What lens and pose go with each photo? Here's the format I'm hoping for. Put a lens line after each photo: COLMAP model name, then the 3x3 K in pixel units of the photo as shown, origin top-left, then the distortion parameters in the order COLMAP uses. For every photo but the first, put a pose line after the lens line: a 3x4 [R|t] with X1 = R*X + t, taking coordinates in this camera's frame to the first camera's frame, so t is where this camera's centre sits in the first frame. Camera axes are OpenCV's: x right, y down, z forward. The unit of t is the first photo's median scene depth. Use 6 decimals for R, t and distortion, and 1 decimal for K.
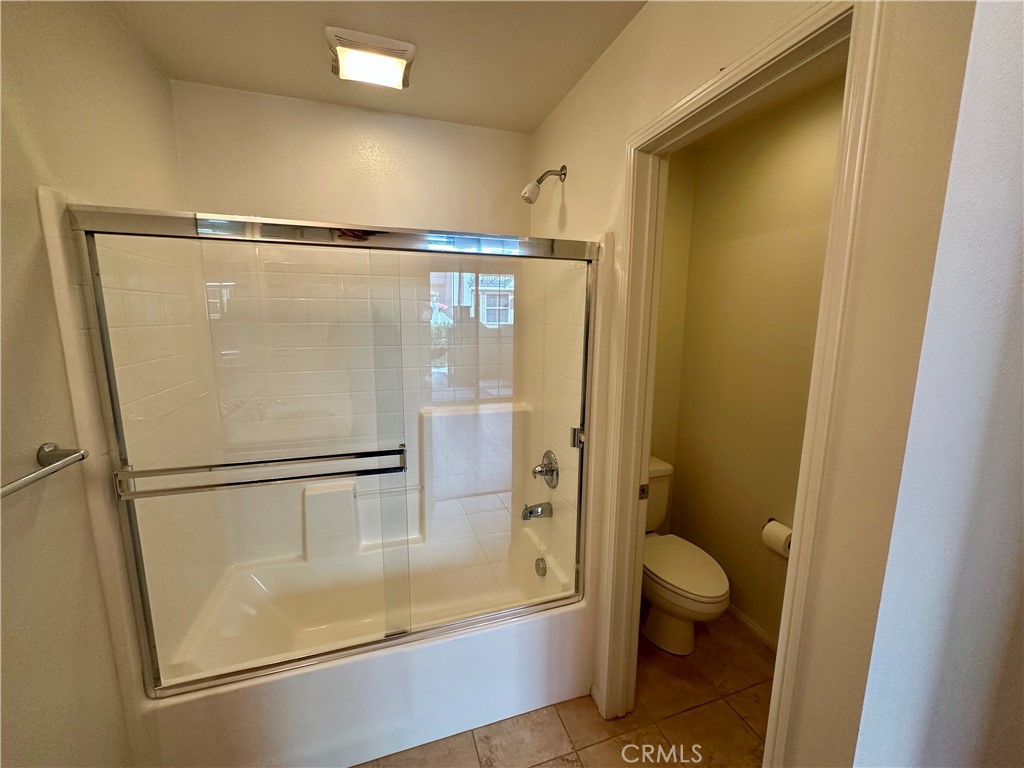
lens RADIAL K [[401.4, 0, 513.0], [0, 401.4, 380.7], [0, 0, 1]] dist [-0.018915, -0.000116]
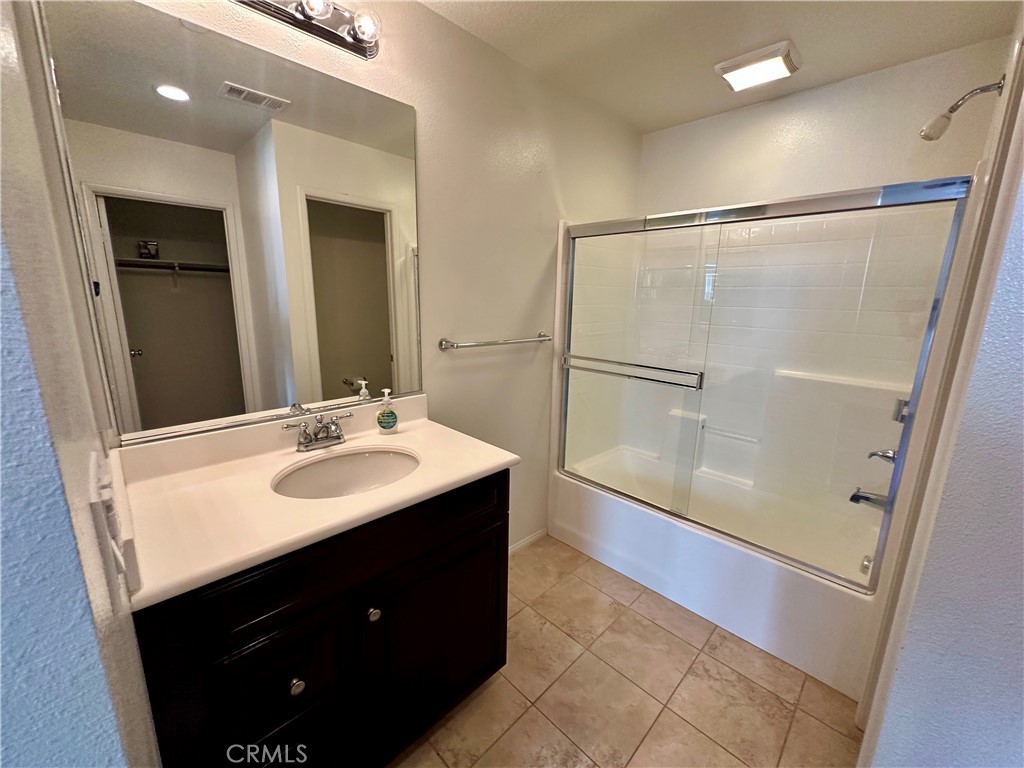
lens RADIAL K [[409.4, 0, 511.6], [0, 409.4, 386.1], [0, 0, 1]] dist [-0.003802, 0.000697]
pose [[0.448324, 0.195013, -0.872339, 0.685792], [-0.157925, 0.977840, 0.137436, 0.126325], [0.879810, 0.076148, 0.469186, -0.227219]]
